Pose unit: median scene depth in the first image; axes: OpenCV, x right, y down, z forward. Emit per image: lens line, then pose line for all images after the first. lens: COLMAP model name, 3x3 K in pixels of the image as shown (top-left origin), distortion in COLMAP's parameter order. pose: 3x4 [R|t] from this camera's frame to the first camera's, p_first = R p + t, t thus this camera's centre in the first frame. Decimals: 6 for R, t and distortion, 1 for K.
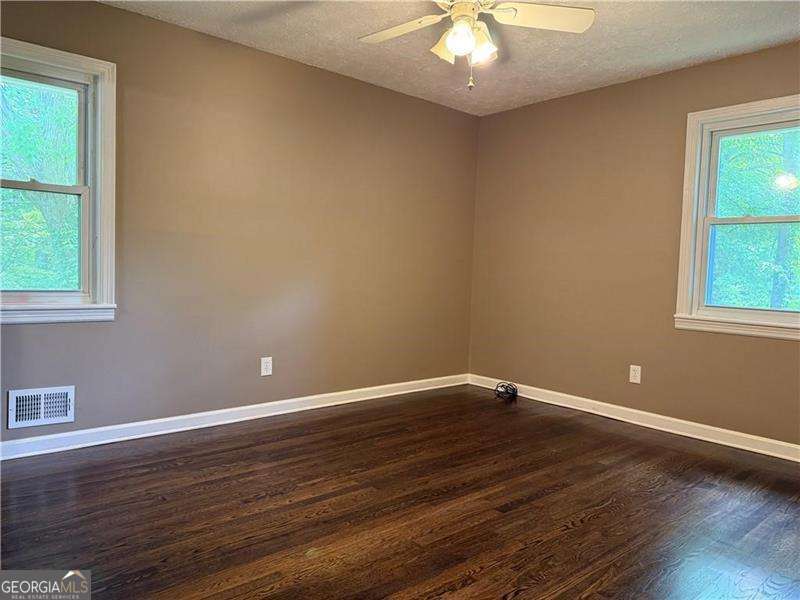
lens RADIAL K [[565.8, 0, 401.0], [0, 565.8, 297.8], [0, 0, 1]] dist [0.035516, -0.057483]
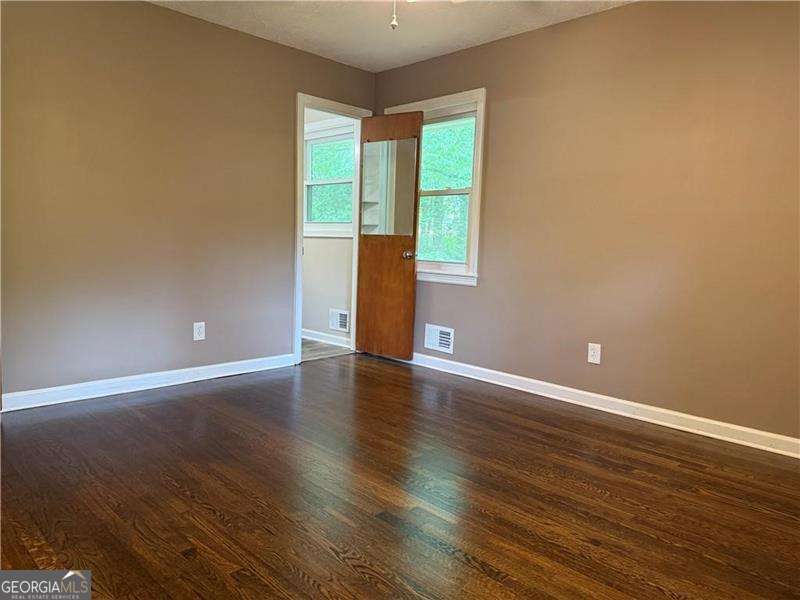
lens RADIAL K [[565.8, 0, 397.3], [0, 565.8, 295.9], [0, 0, 1]] dist [0.035516, -0.057483]
pose [[0.056048, 0.074306, -0.995659, 0.798387], [-0.075648, 0.994676, 0.069975, -0.016842], [0.995558, 0.071398, 0.061371, 0.740179]]
